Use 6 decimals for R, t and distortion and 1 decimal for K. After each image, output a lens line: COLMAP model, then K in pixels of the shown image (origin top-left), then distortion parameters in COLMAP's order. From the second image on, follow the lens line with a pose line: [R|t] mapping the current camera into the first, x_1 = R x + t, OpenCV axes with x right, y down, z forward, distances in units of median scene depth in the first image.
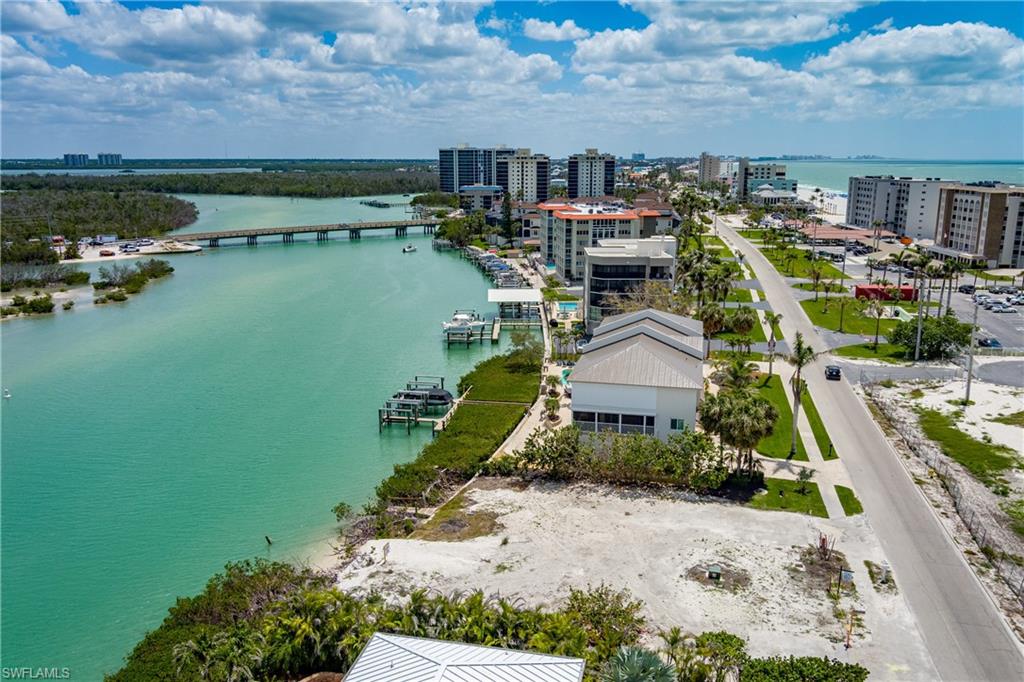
lens RADIAL K [[819.9, 0, 519.4], [0, 819.9, 318.8], [0, 0, 1]] dist [0.012269, 0.000450]
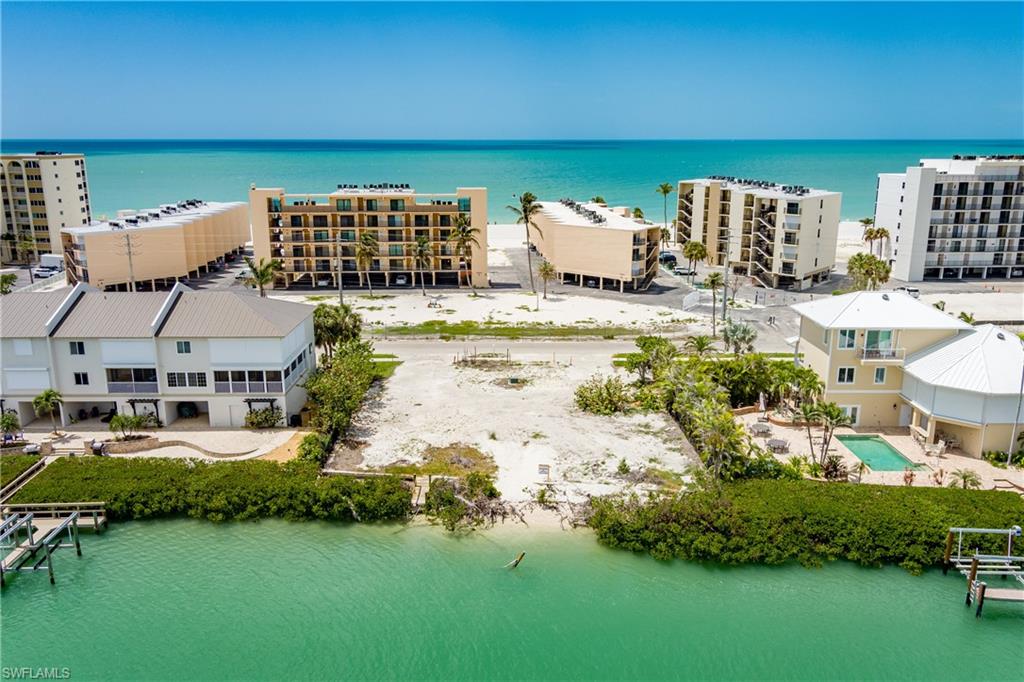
lens RADIAL K [[827.7, 0, 519.5], [0, 827.7, 344.0], [0, 0, 1]] dist [0.013153, -0.009840]
pose [[-0.224423, -0.243115, 0.943679, -0.558062], [0.187370, 0.939546, 0.286610, -0.081892], [-0.956309, 0.241139, -0.165304, 0.607490]]
